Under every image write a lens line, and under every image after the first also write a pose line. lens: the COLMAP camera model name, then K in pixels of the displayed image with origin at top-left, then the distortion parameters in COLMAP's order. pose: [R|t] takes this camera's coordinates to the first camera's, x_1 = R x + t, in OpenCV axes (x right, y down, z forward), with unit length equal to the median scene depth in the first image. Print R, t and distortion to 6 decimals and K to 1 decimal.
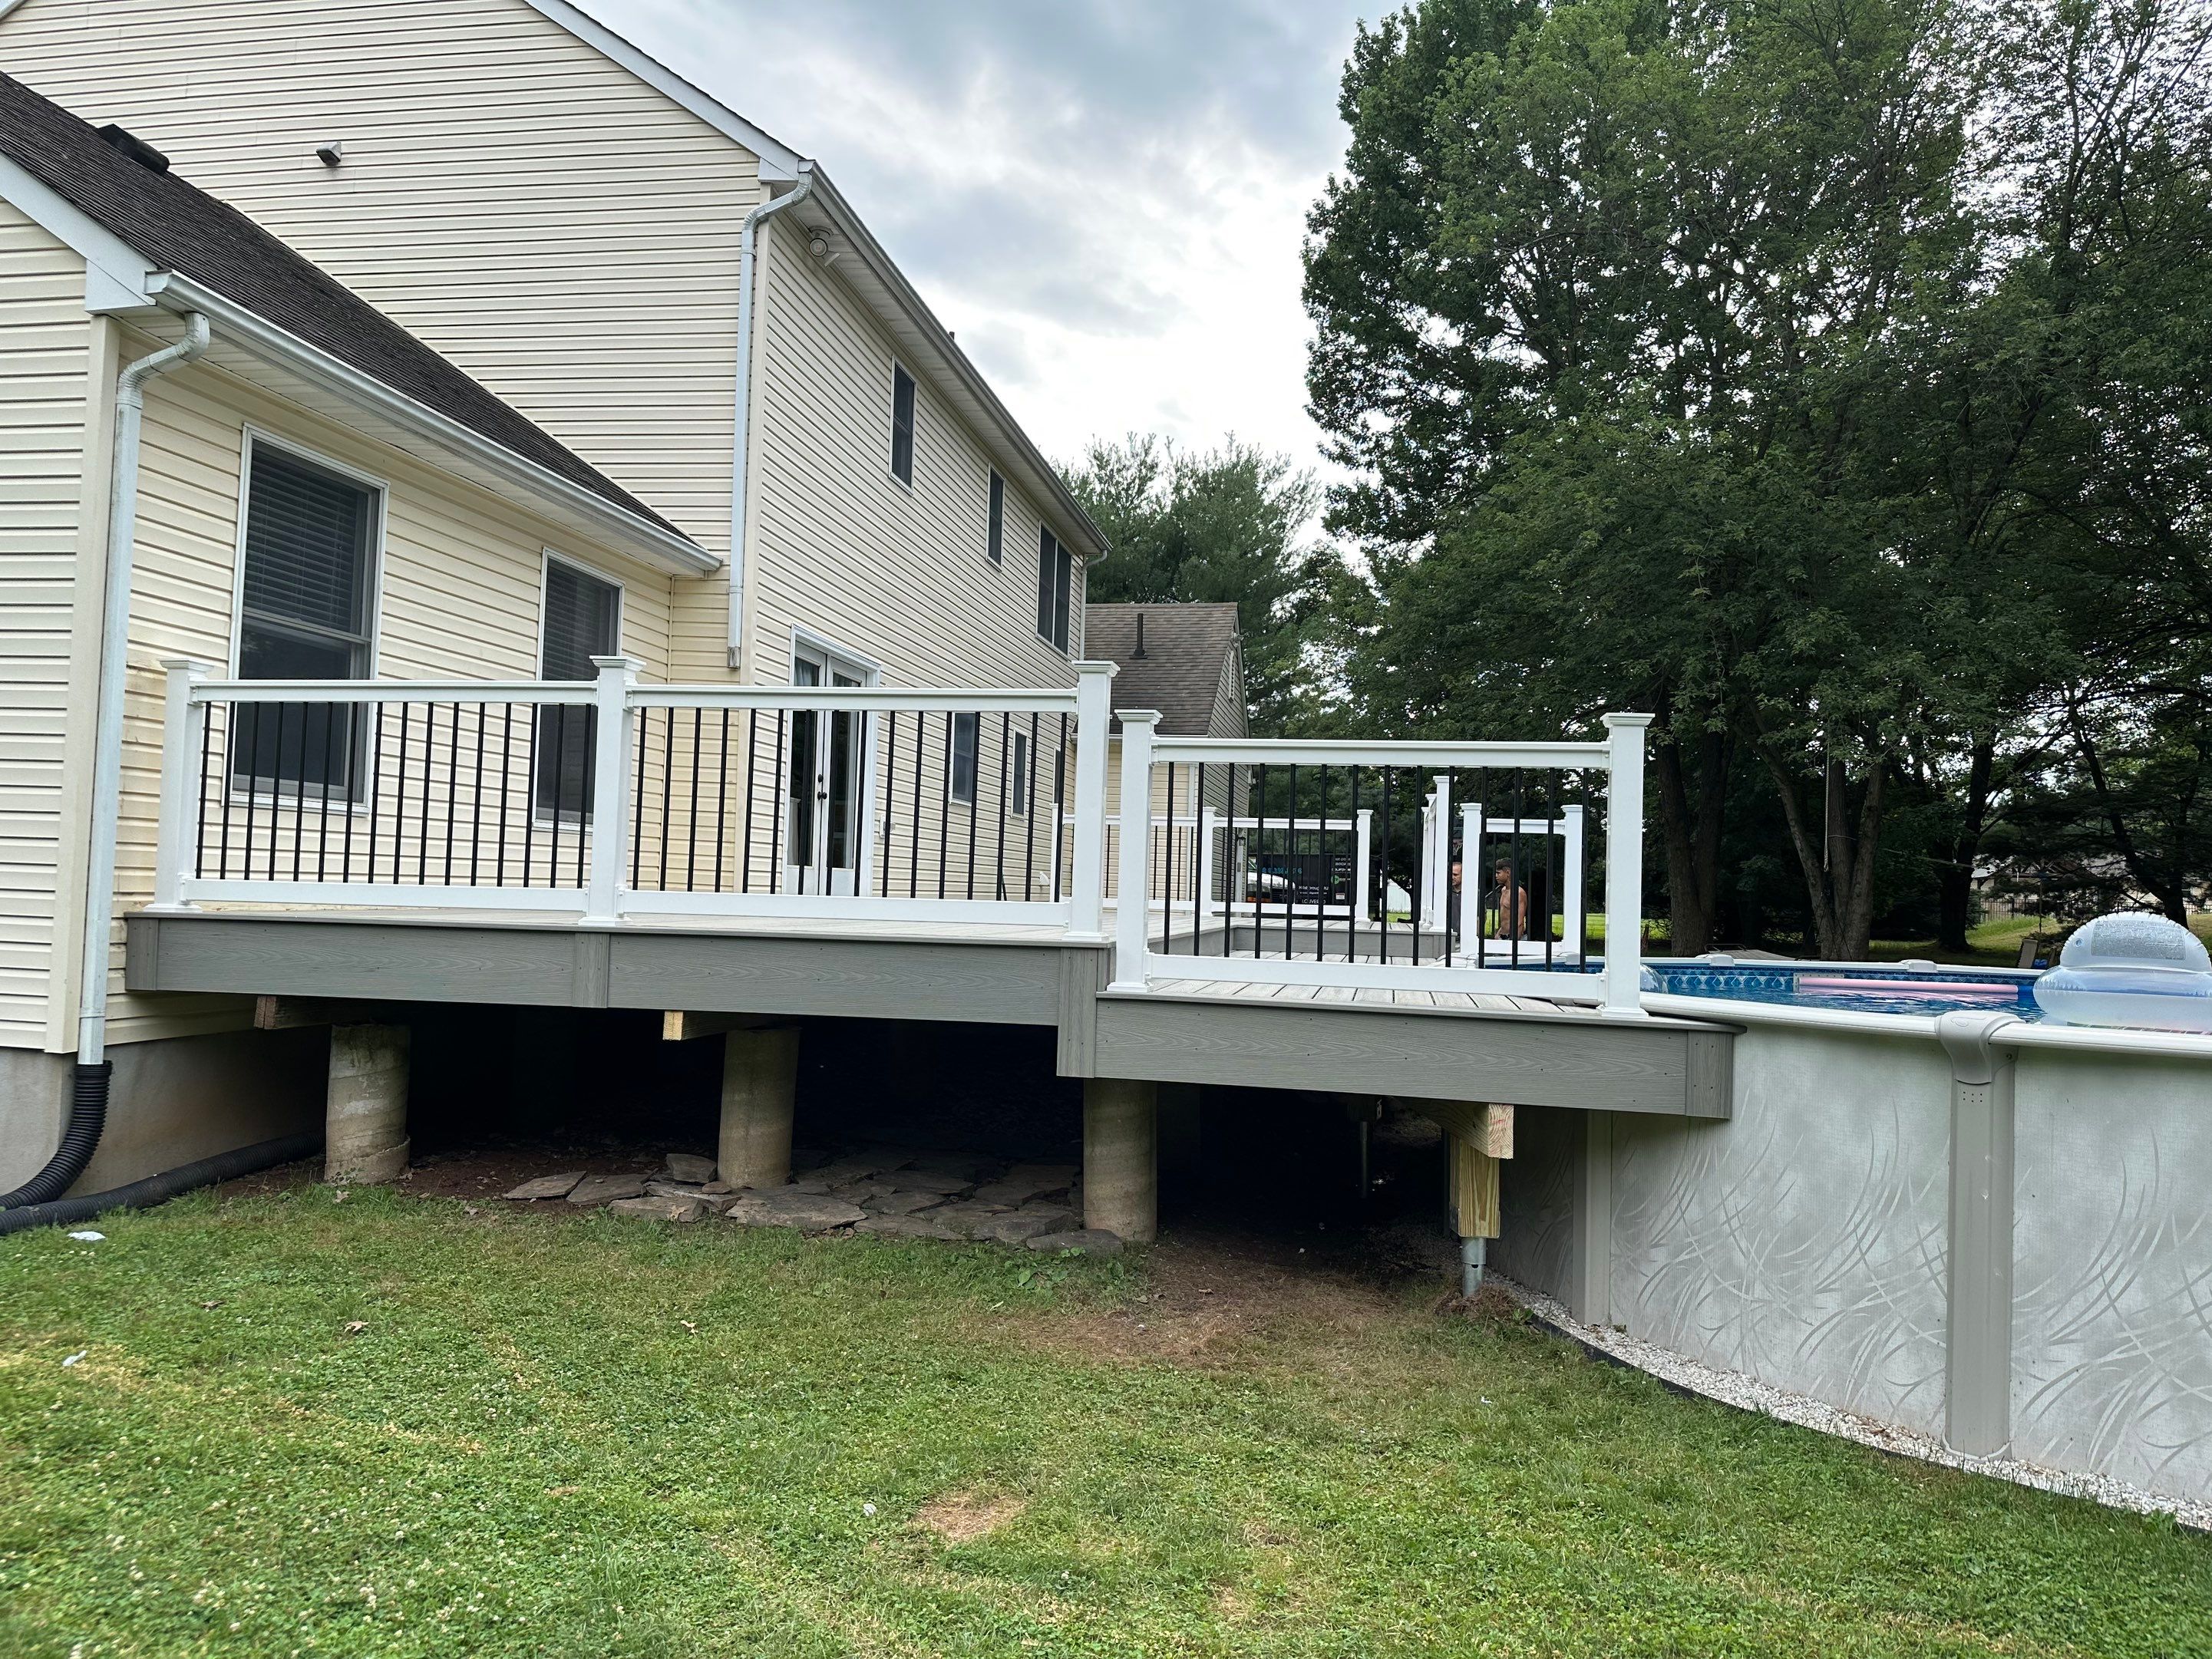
lens RADIAL K [[1547.4, 0, 1113.3], [0, 1547.4, 856.4], [0, 0, 1]] dist [0.053831, -0.070366]
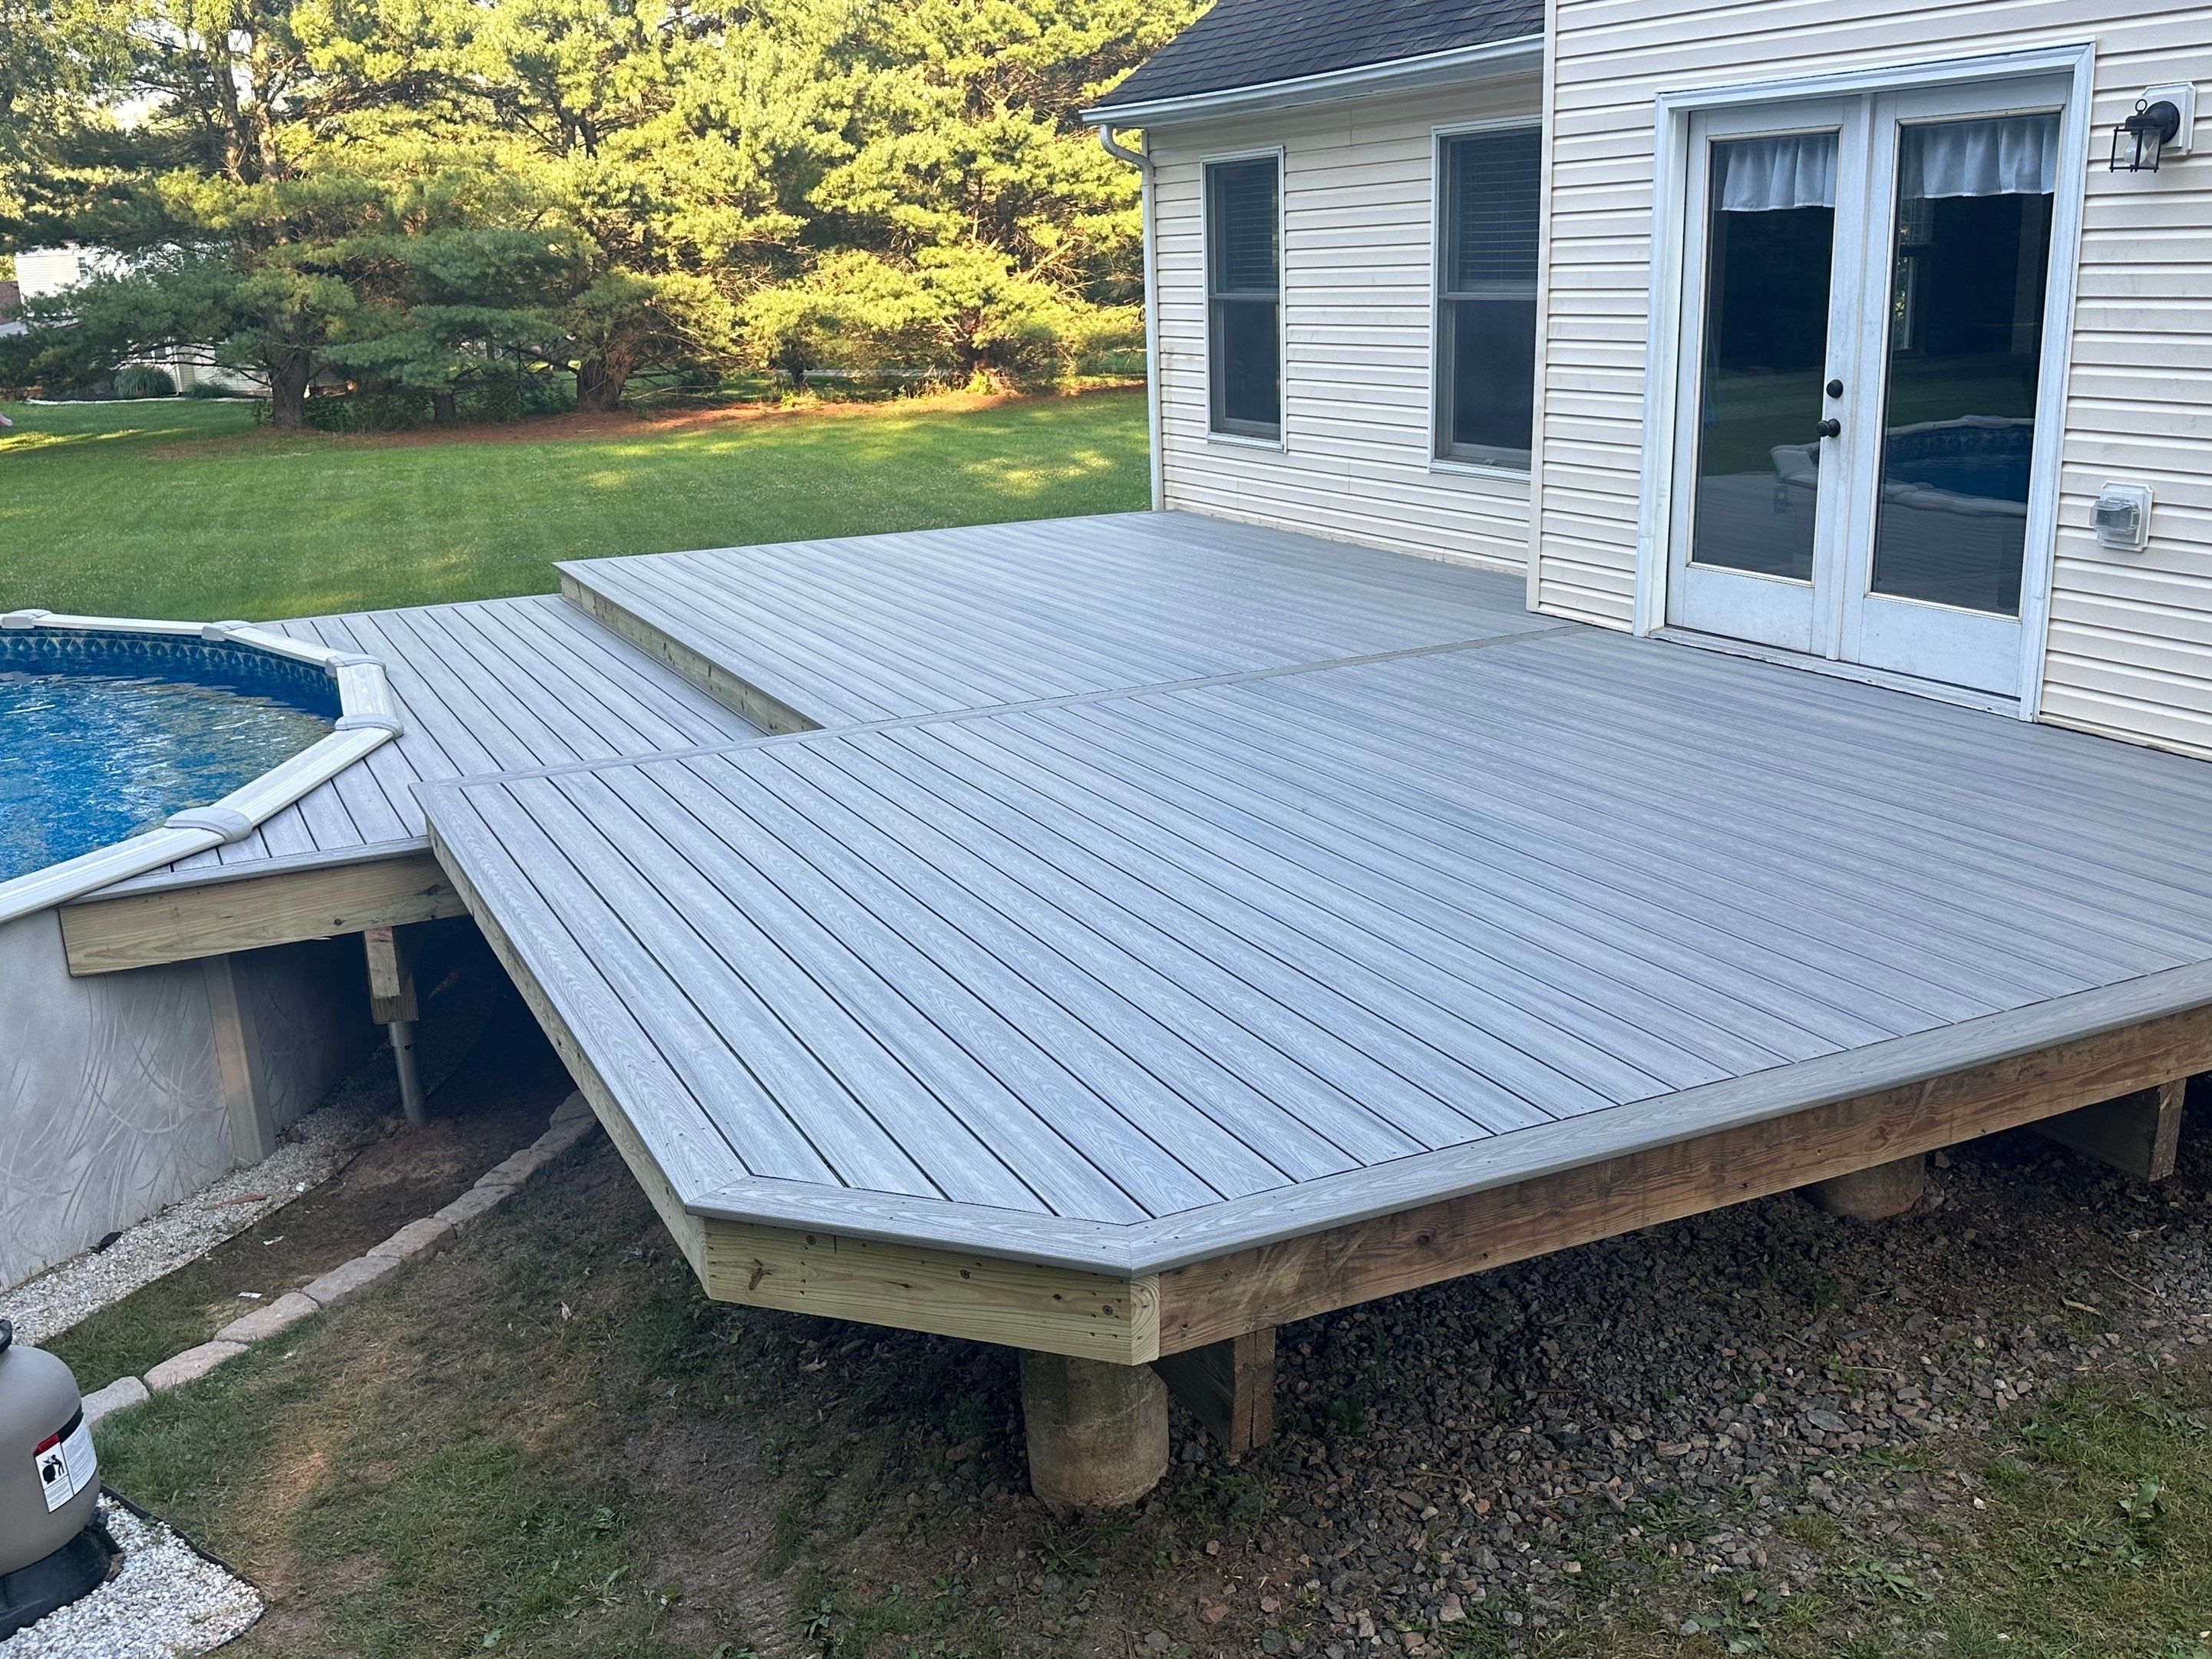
lens RADIAL K [[2066.6, 0, 1083.6], [0, 2066.6, 831.6], [0, 0, 1]] dist [0.131627, -0.234174]
pose [[-0.818856, 0.153589, -0.553069, 0.378742], [0.024763, 0.972092, 0.233290, -0.079308], [0.573464, 0.177336, -0.799807, 1.511443]]
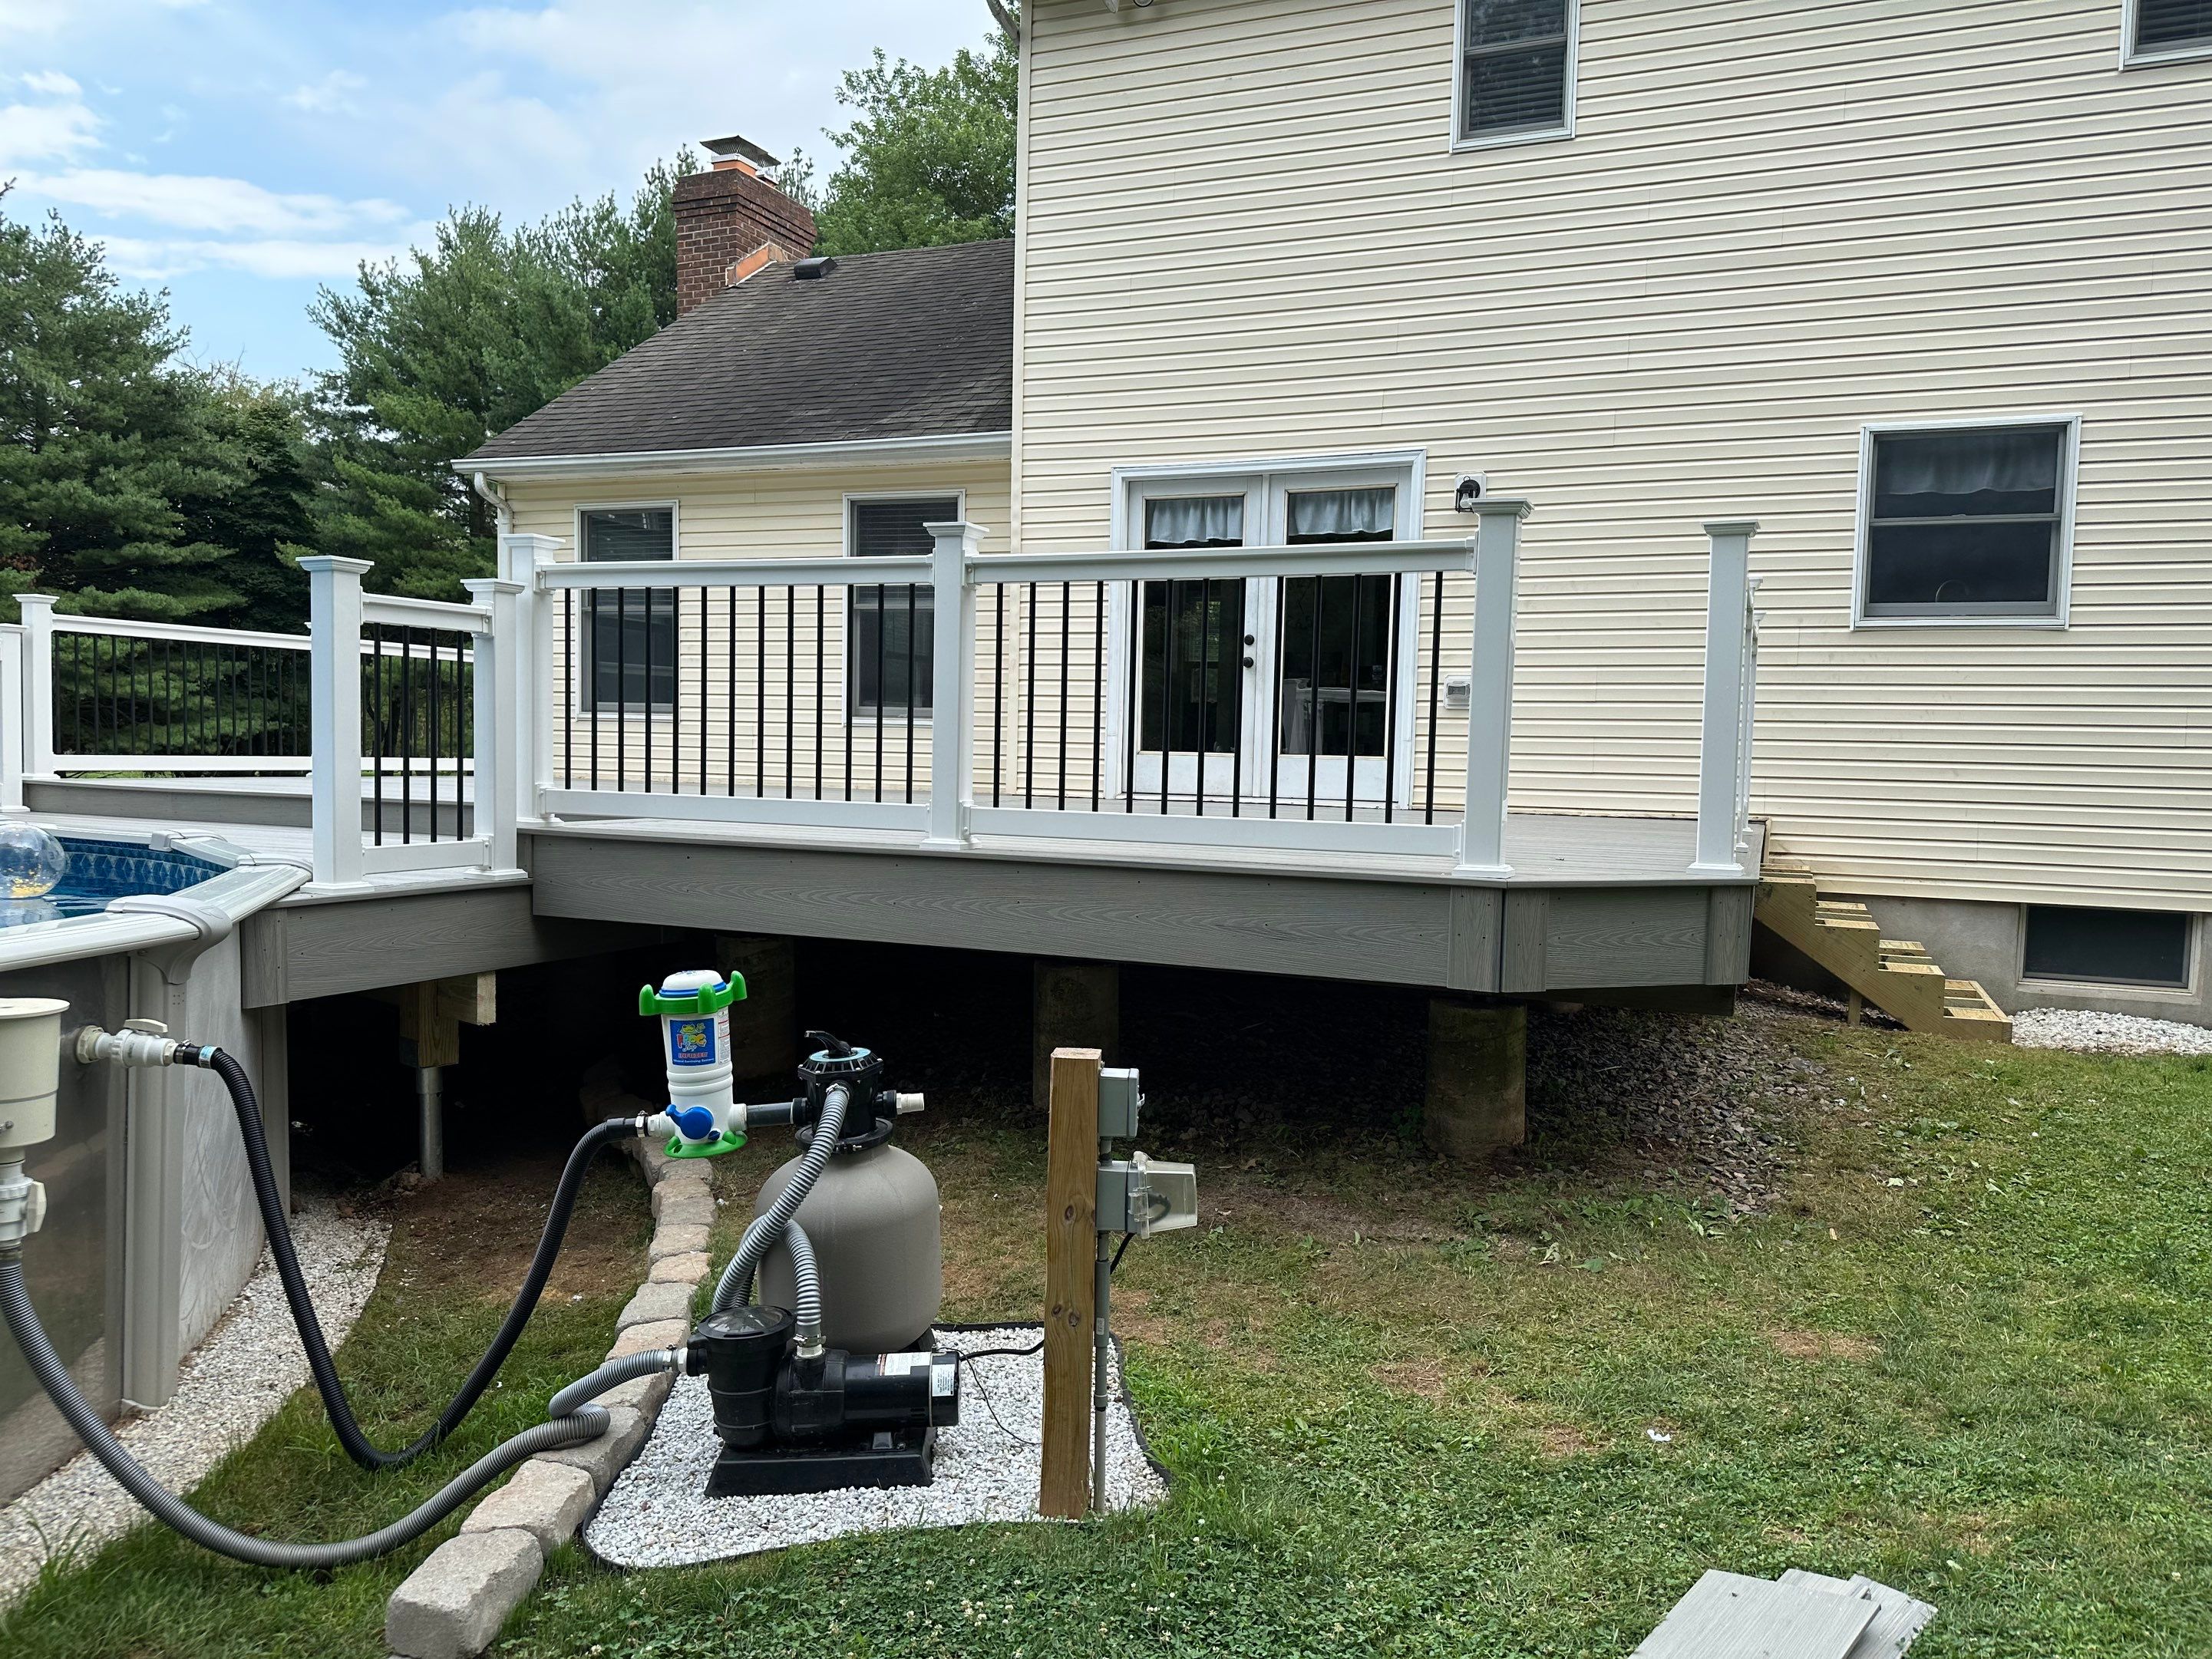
lens RADIAL K [[1547.4, 0, 1113.3], [0, 1547.4, 856.4], [0, 0, 1]] dist [0.053831, -0.070366]
pose [[-0.219847, 0.028525, -0.975117, 0.642059], [-0.006215, 0.999511, 0.030639, 0.039200], [0.975515, 0.012796, -0.219562, 1.204280]]
